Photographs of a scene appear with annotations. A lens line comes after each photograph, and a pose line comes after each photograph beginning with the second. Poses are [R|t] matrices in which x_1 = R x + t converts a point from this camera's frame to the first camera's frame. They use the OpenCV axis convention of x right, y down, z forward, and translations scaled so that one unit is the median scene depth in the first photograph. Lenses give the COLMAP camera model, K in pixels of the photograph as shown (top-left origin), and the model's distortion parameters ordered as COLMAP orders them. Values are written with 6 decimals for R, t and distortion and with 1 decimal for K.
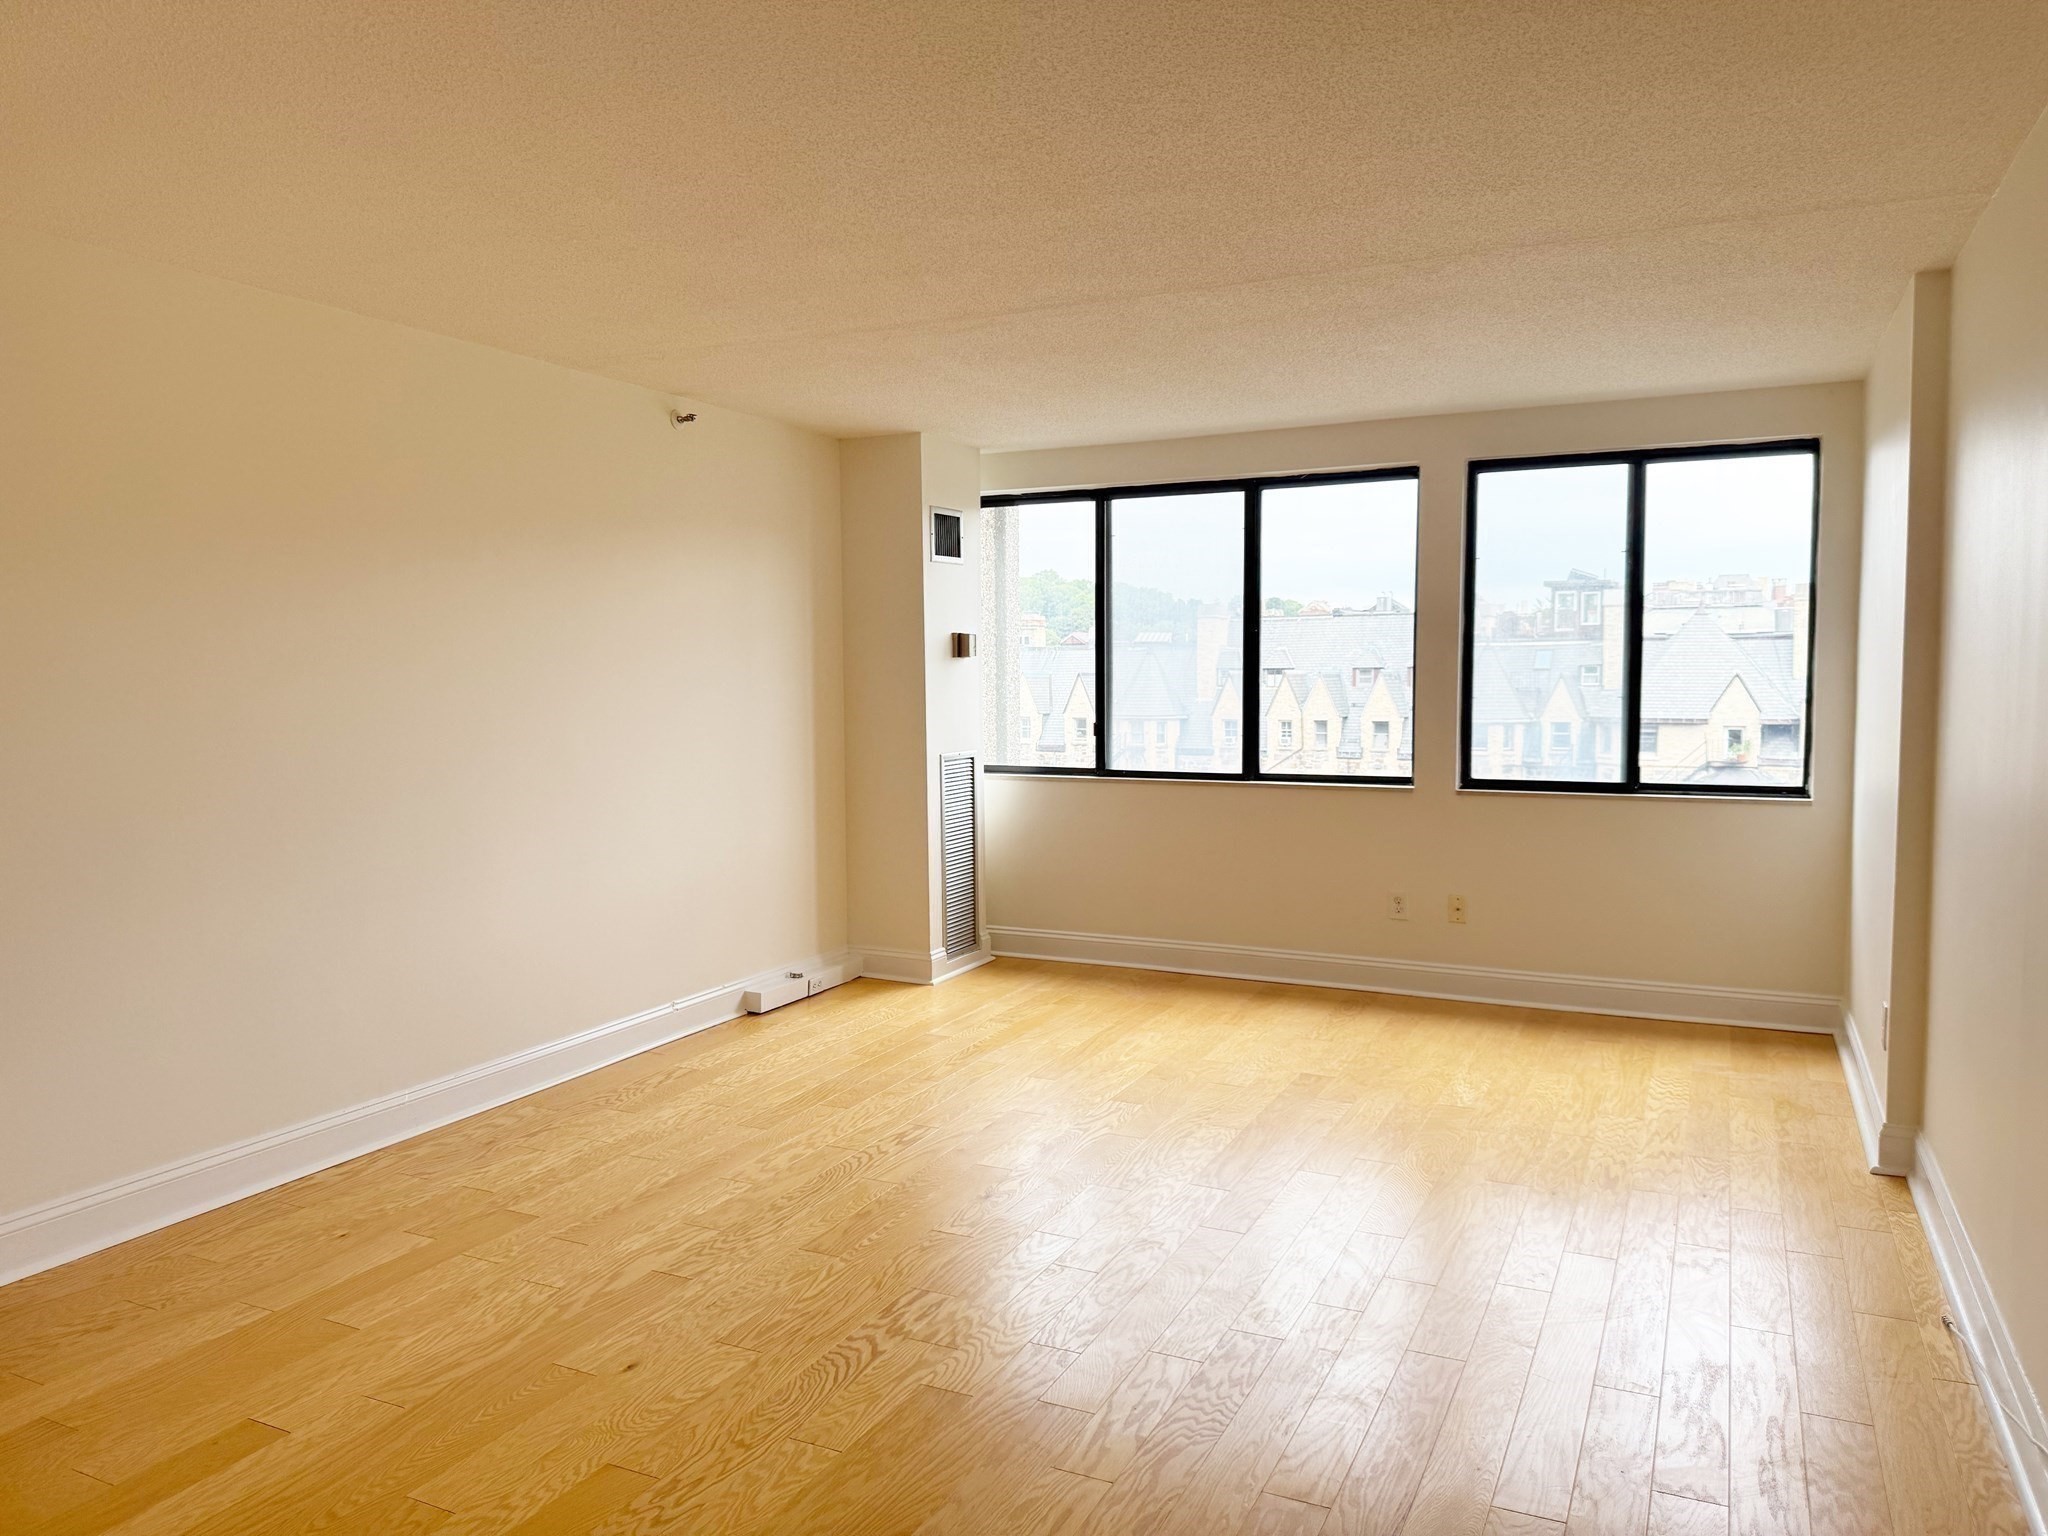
lens RADIAL K [[1406.2, 0, 1024.0], [0, 1406.2, 768.0], [0, 0, 1]] dist [0.118150, -0.227130]
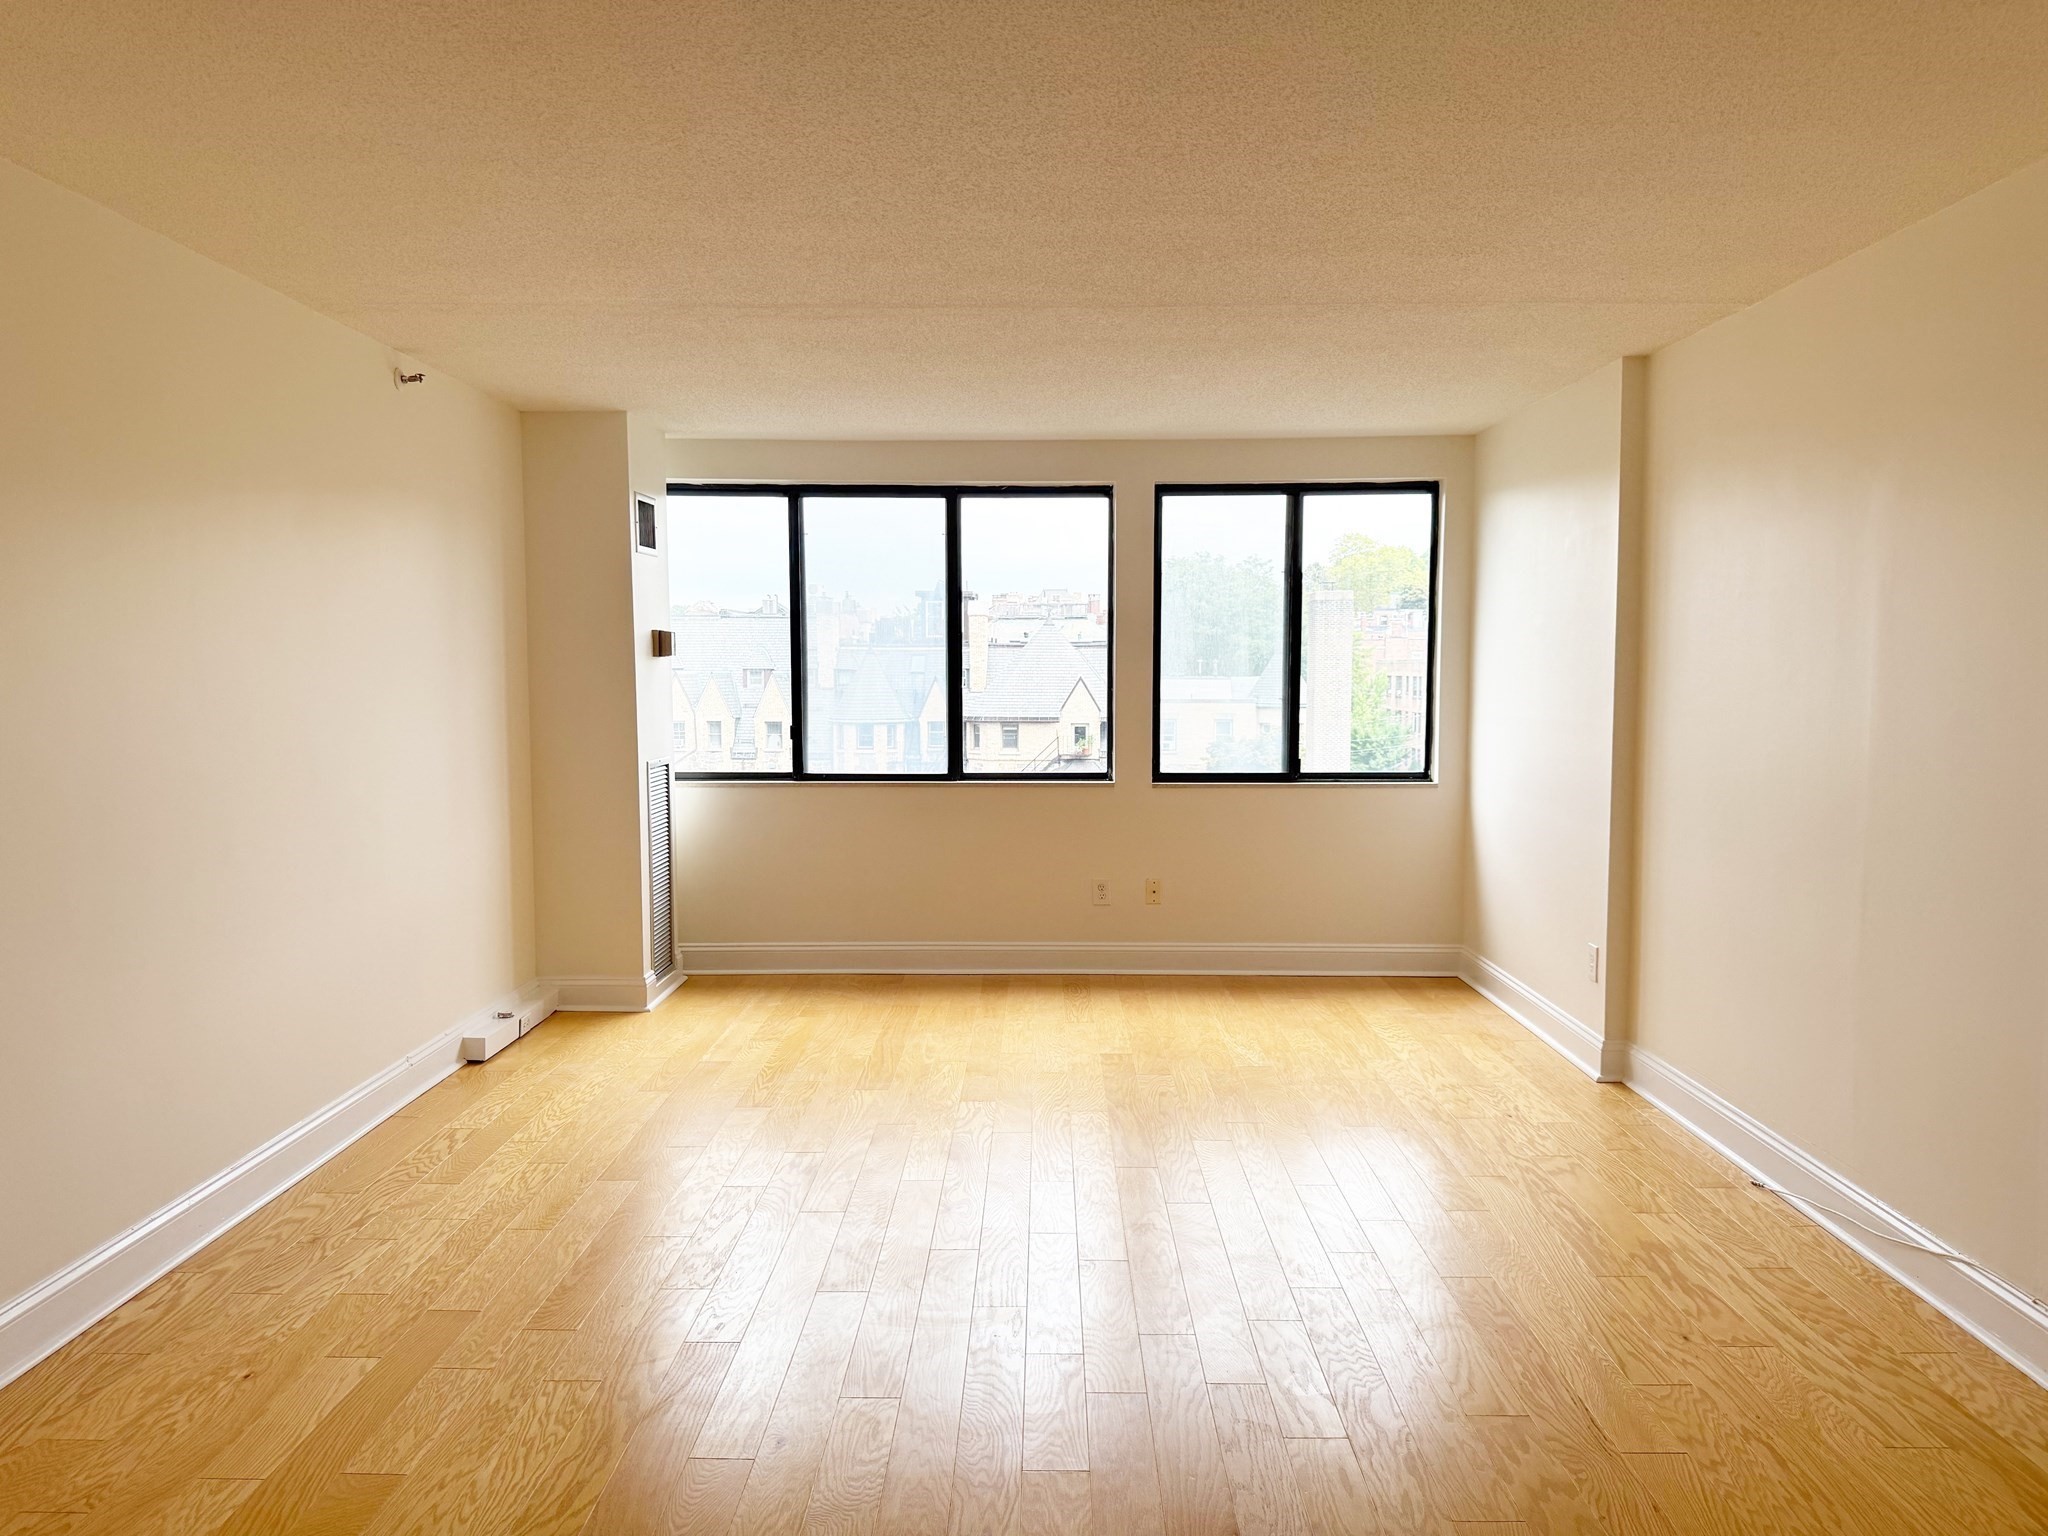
lens RADIAL K [[1423.4, 0, 1010.5], [0, 1423.4, 762.2], [0, 0, 1]] dist [0.086587, -0.134311]
pose [[0.905774, -0.022343, 0.423172, -0.250244], [0.024459, 0.999701, 0.000431, -0.003916], [-0.423055, 0.009960, 0.906049, 0.048491]]
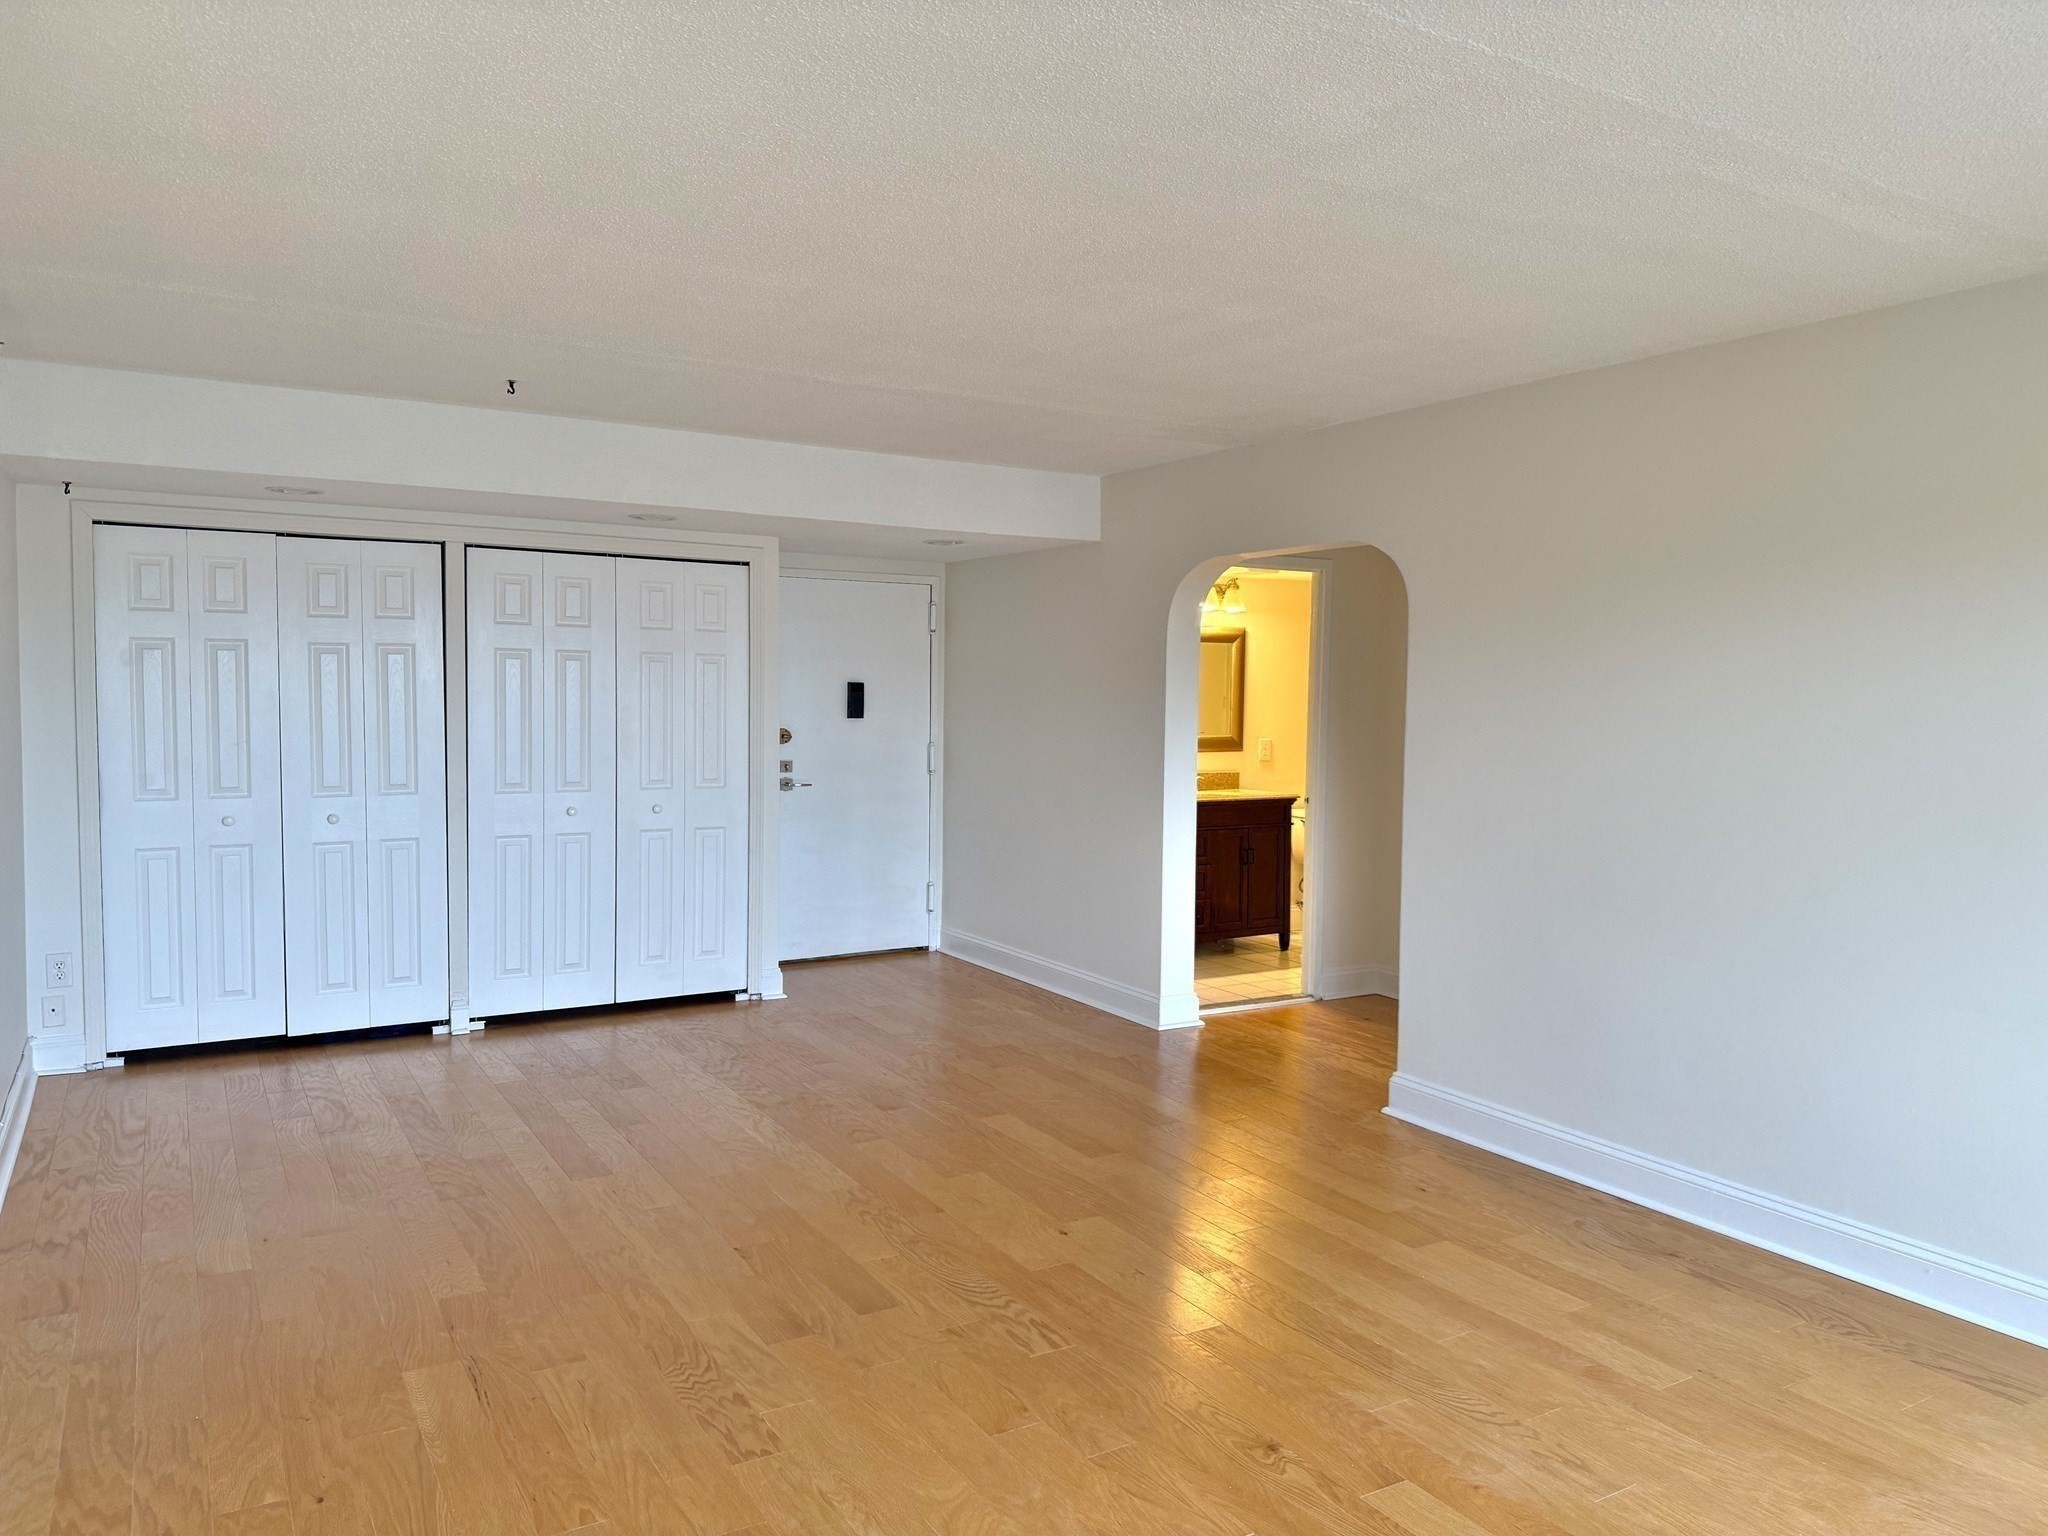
lens RADIAL K [[1453.8, 0, 1067.0], [0, 1453.8, 786.1], [0, 0, 1]] dist [0.090257, -0.119817]
pose [[-0.526722, 0.057681, -0.848078, 0.408578], [-0.069193, 0.991475, 0.110408, -0.069998], [0.847217, 0.116836, -0.518240, 0.790069]]
